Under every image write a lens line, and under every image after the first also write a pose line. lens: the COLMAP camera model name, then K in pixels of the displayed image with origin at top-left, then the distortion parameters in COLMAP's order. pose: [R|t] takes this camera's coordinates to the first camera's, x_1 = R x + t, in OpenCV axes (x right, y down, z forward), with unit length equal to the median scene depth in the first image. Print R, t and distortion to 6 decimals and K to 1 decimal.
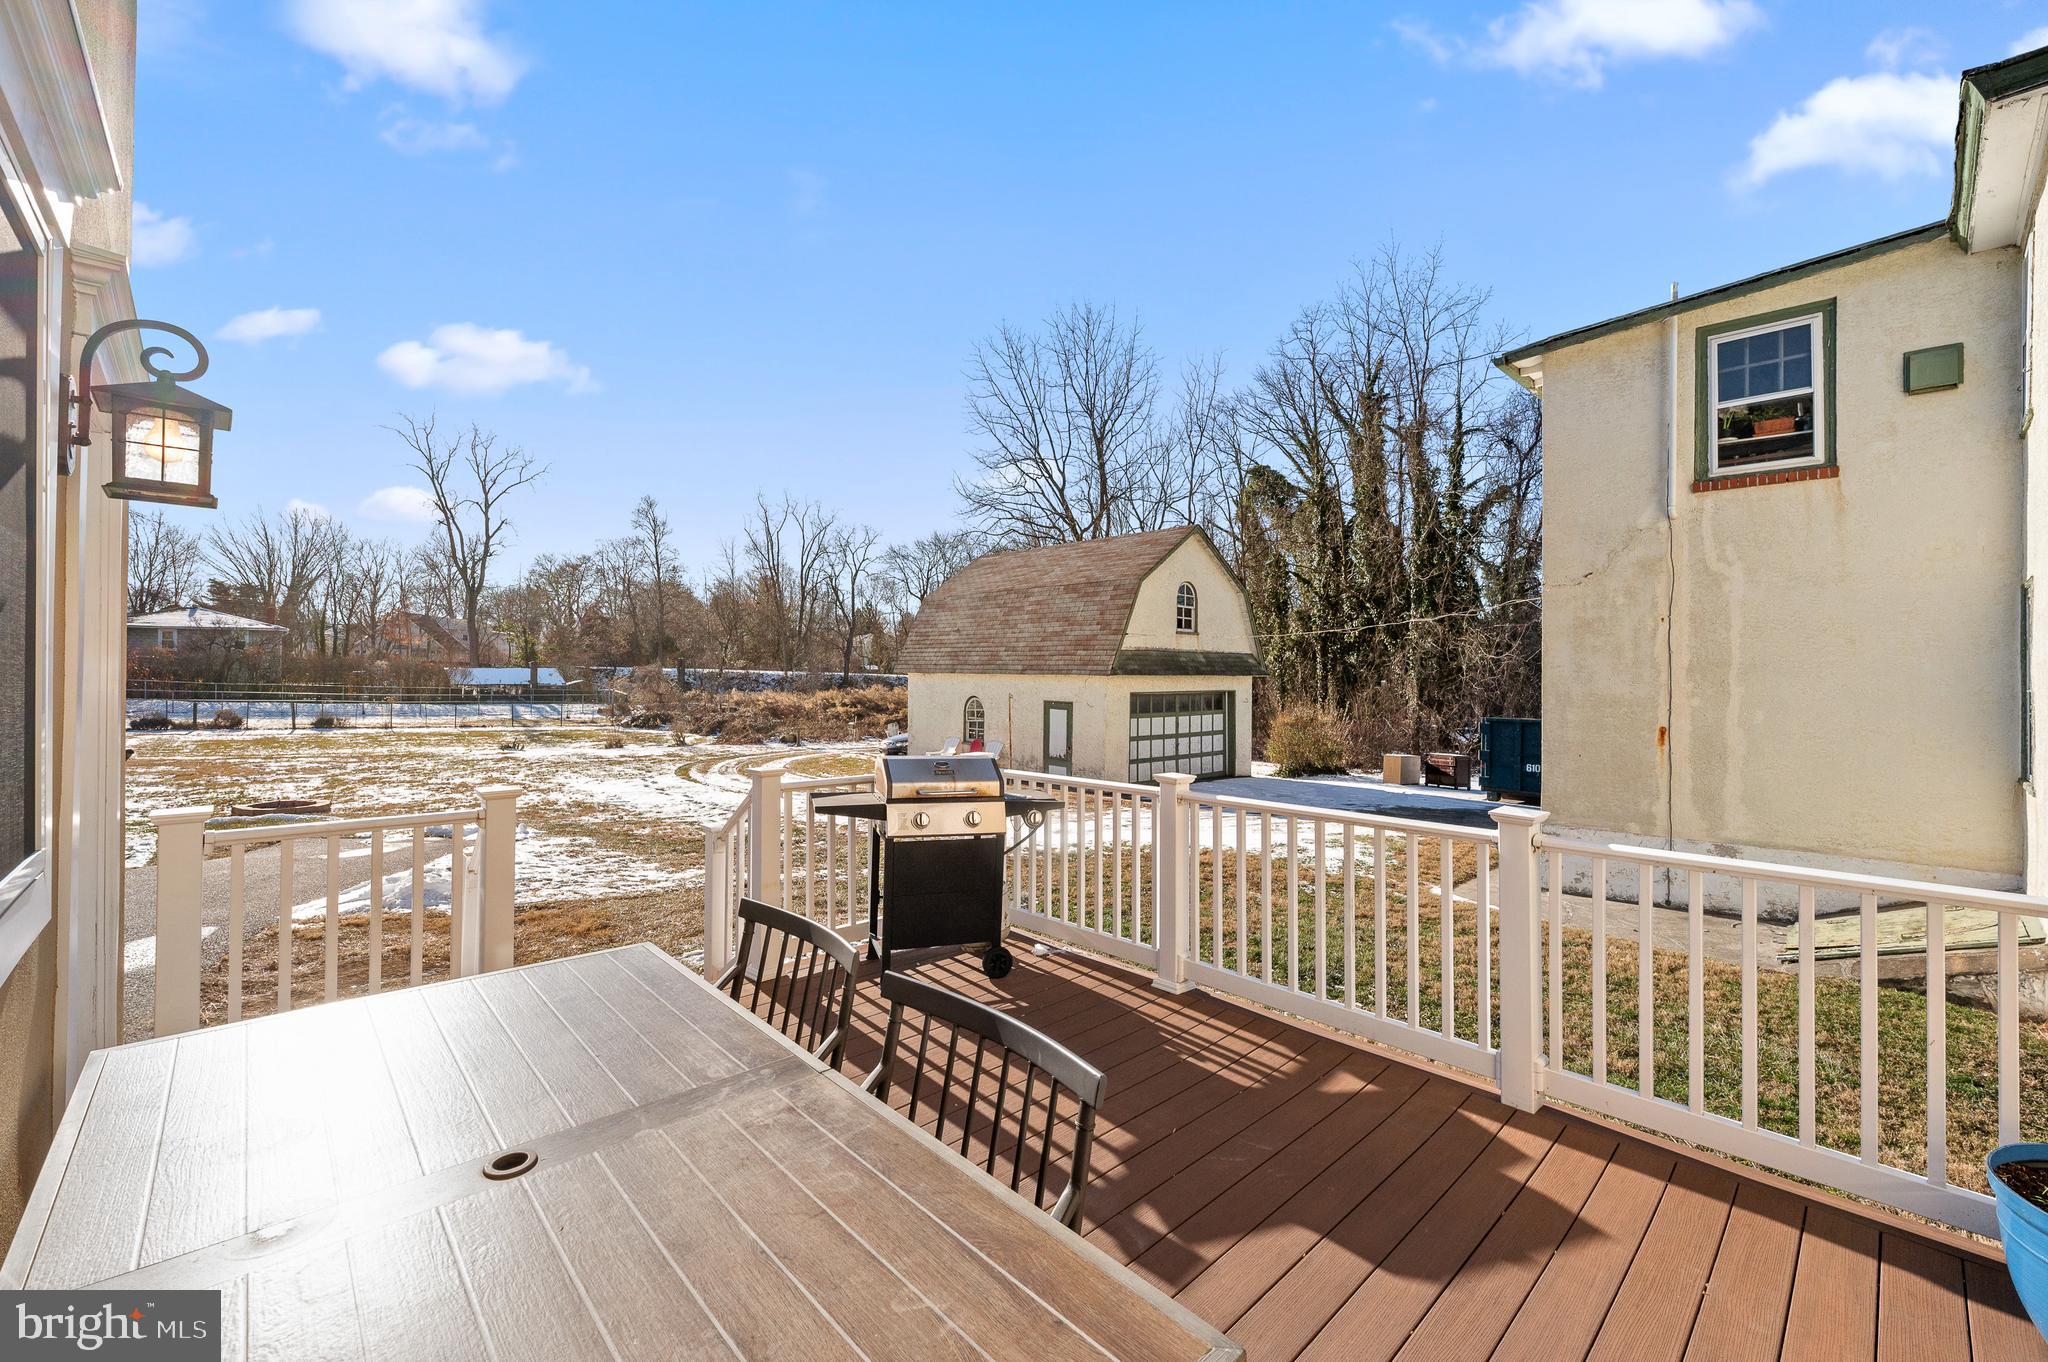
lens RADIAL K [[832.6, 0, 1032.2], [0, 832.6, 652.1], [0, 0, 1]] dist [-0.000784, -0.000197]
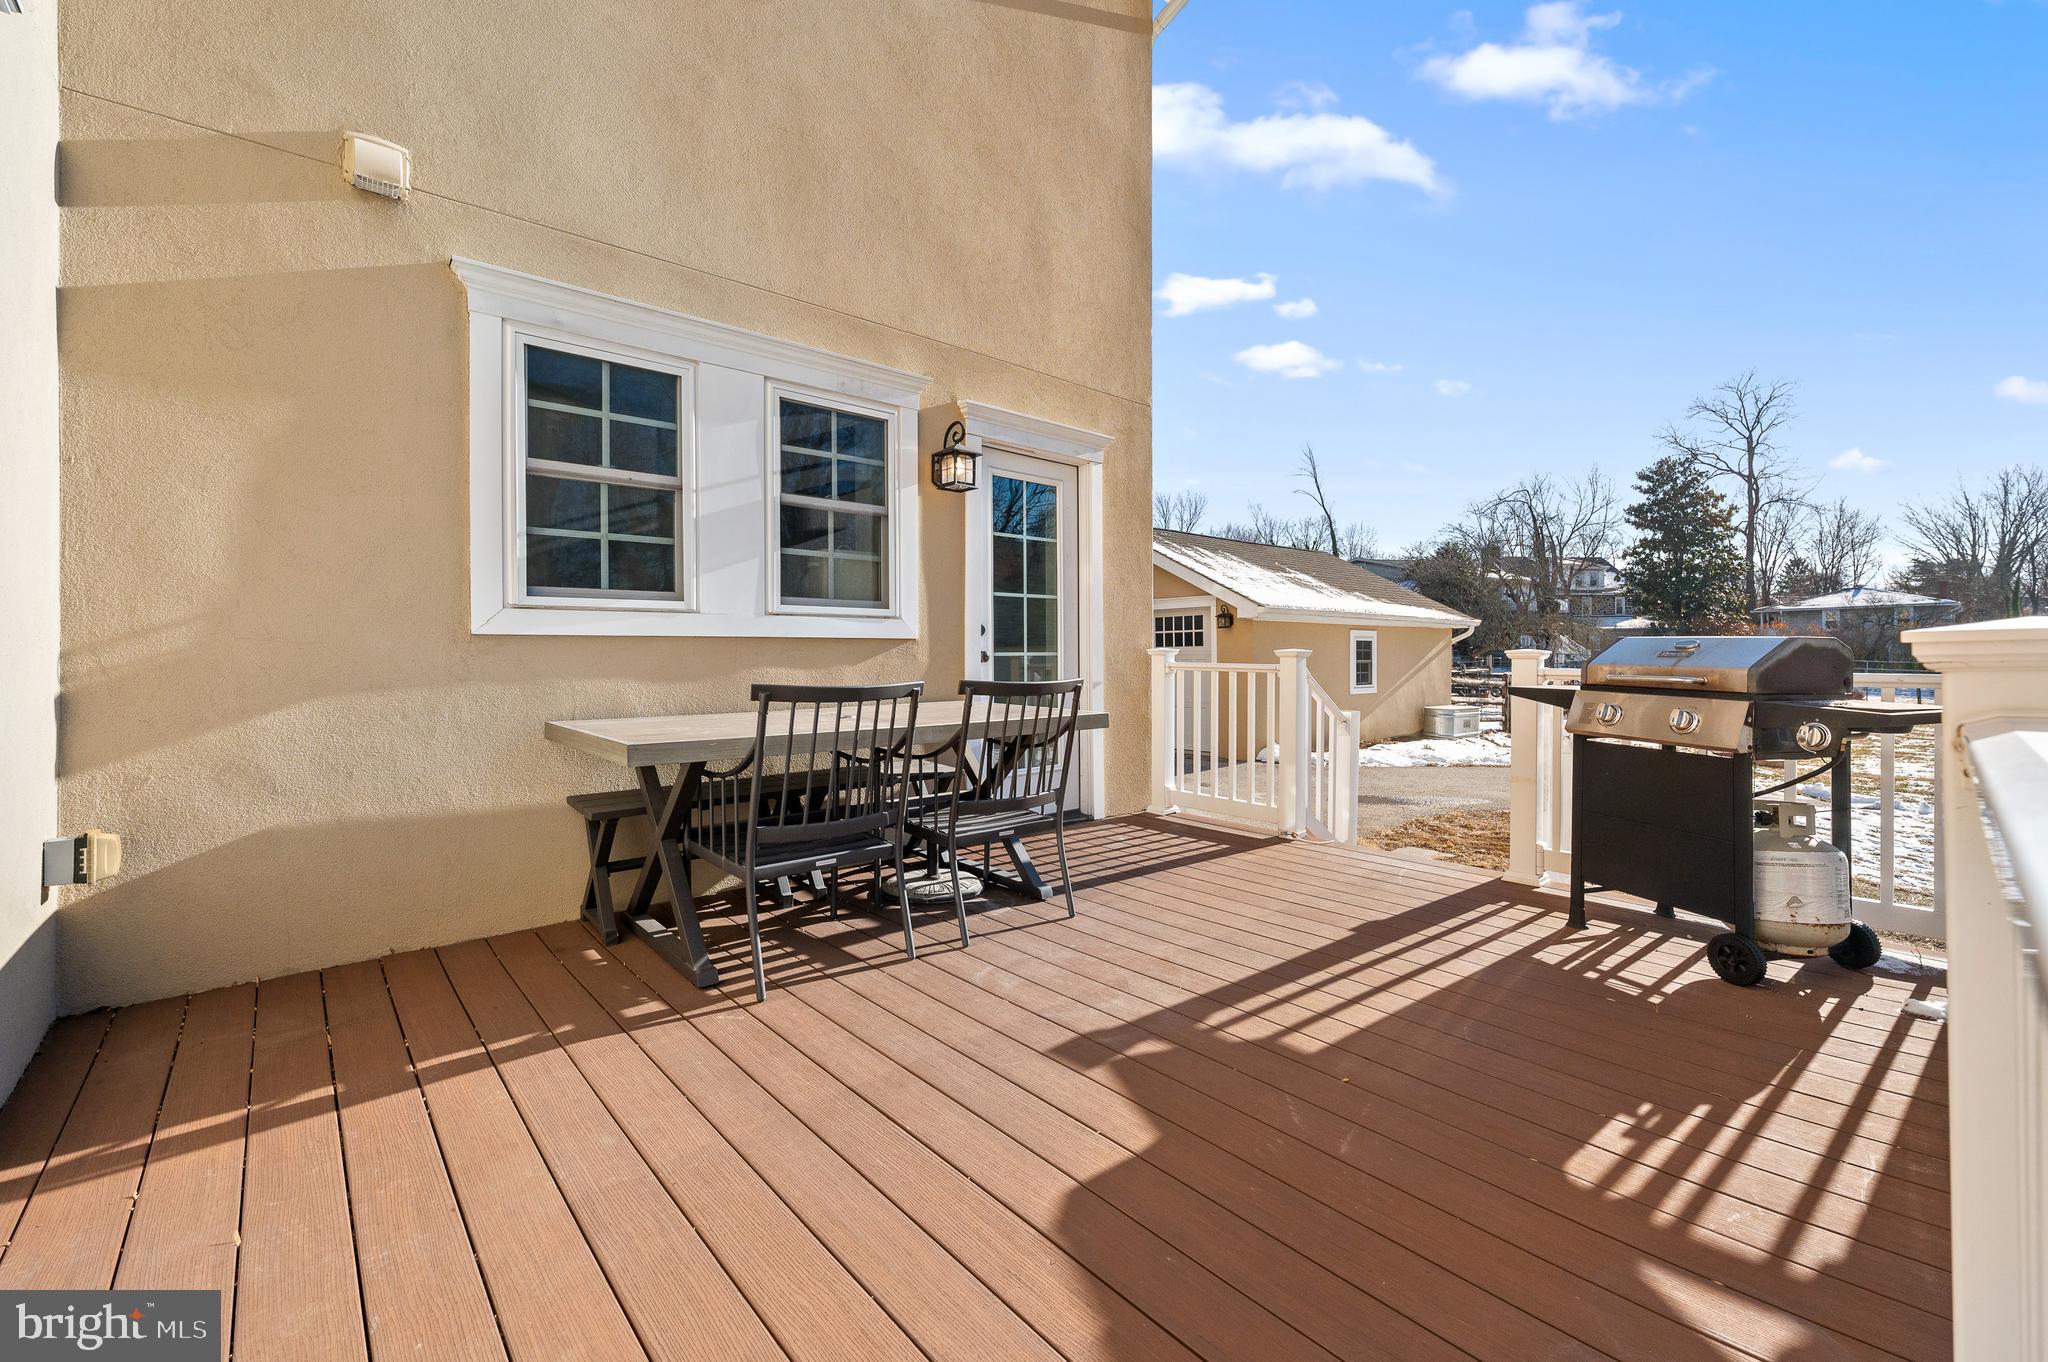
lens RADIAL K [[832.6, 0, 1032.2], [0, 832.6, 652.1], [0, 0, 1]] dist [-0.000784, -0.000197]
pose [[-0.031755, -0.009289, -0.999453, 0.069203], [0.027612, 0.999567, -0.010168, 0.016004], [0.999114, -0.027920, -0.031484, 0.058922]]
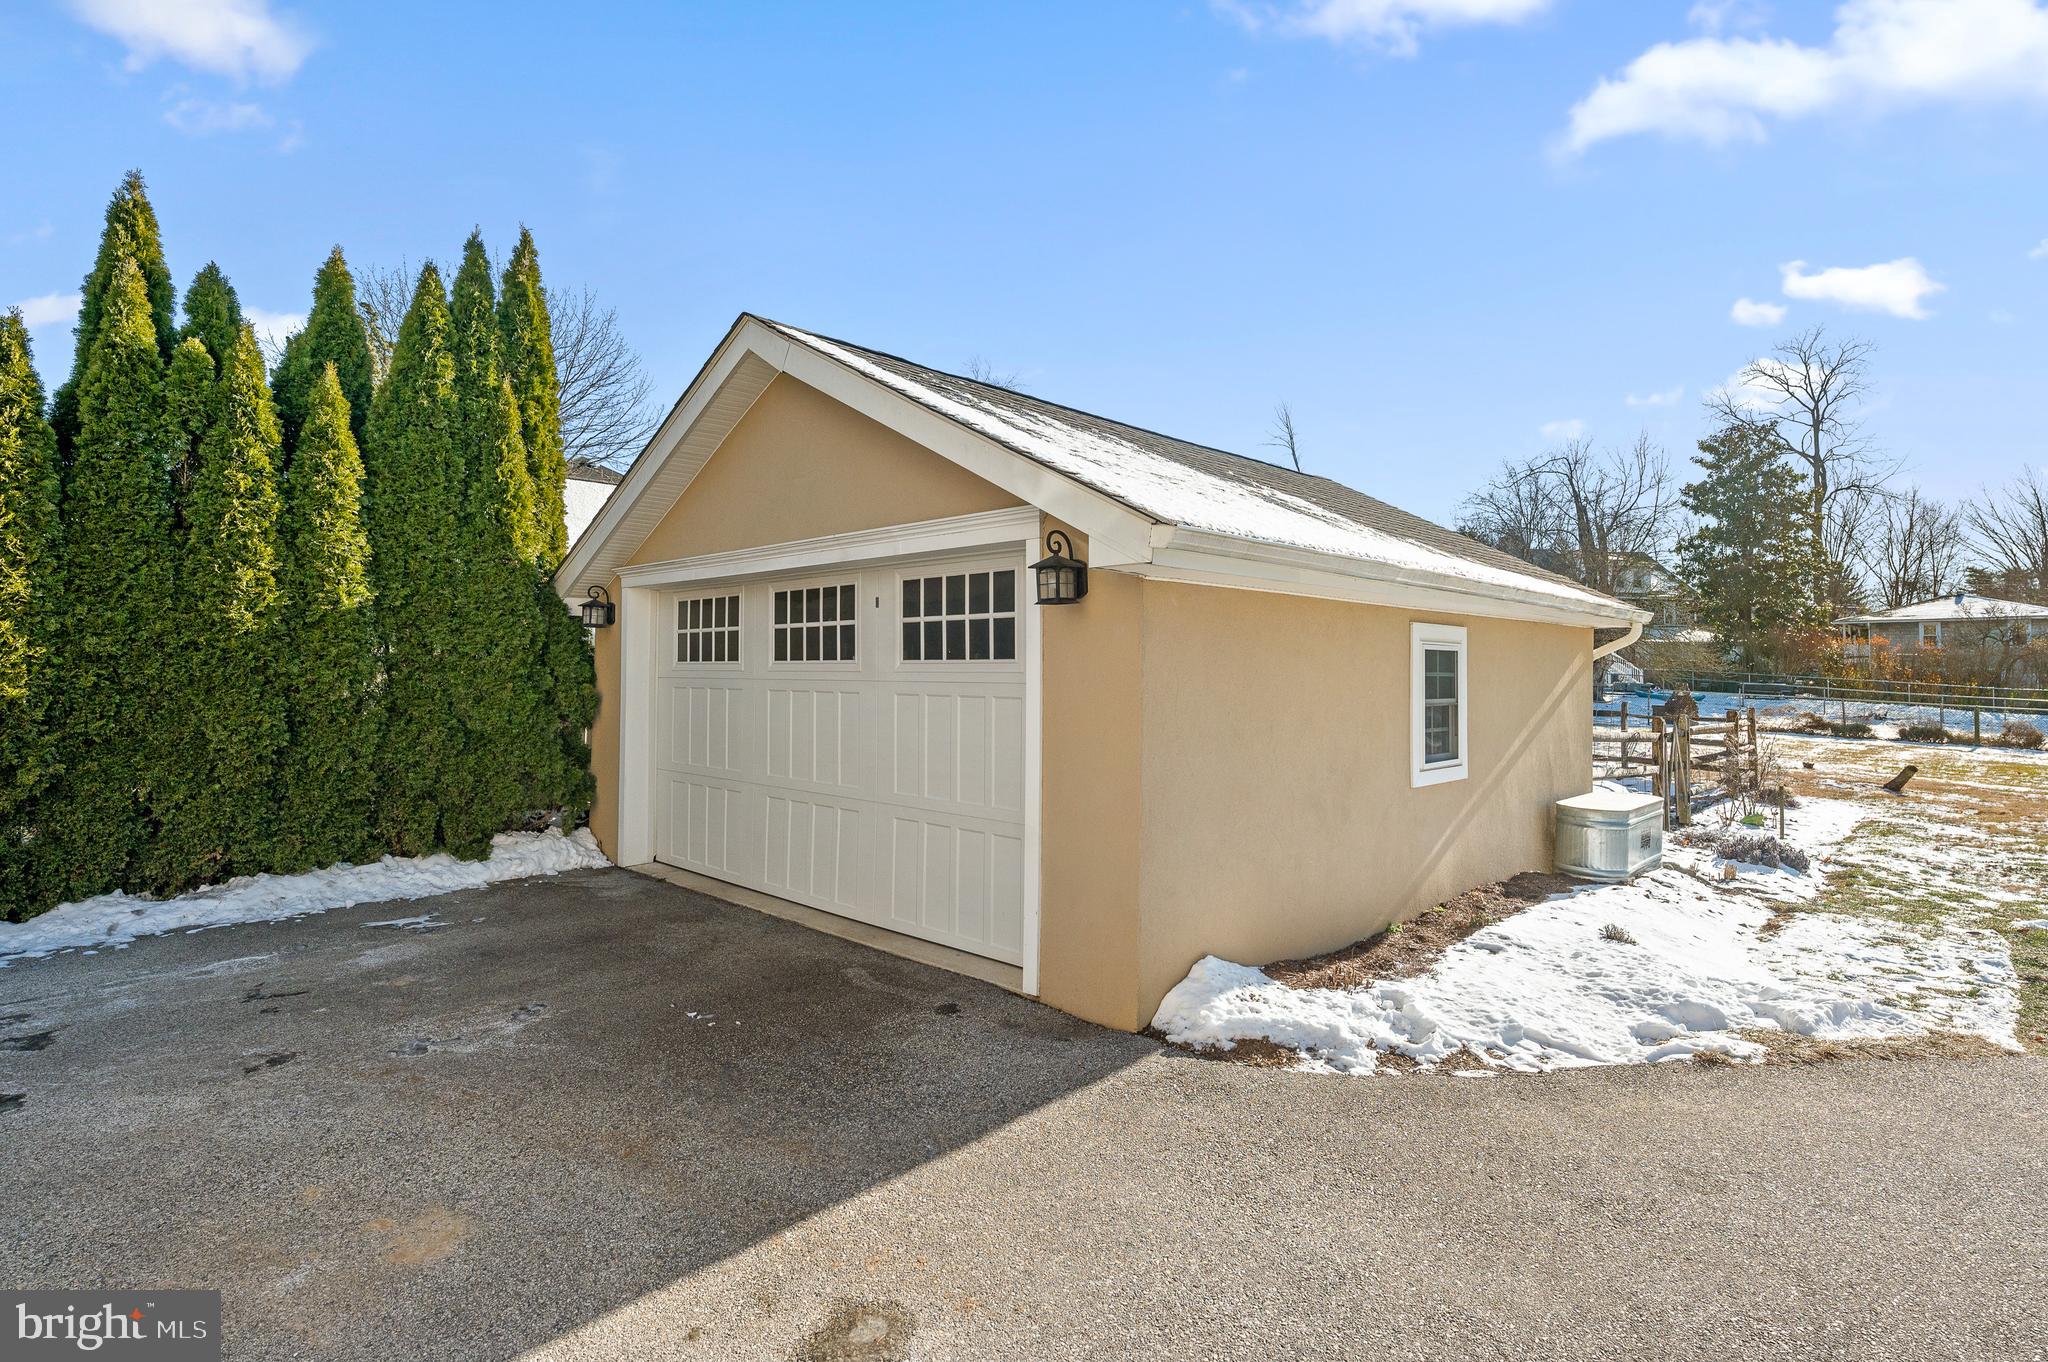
lens RADIAL K [[1002.4, 0, 1024.0], [0, 1002.4, 681.0], [0, 0, 1]] dist [0.014335, -0.000109]
pose [[0.042973, 0.007088, -0.999051, -0.144244], [0.017234, 0.999821, 0.007834, 0.013901], [0.998928, -0.017555, 0.042843, 0.116912]]
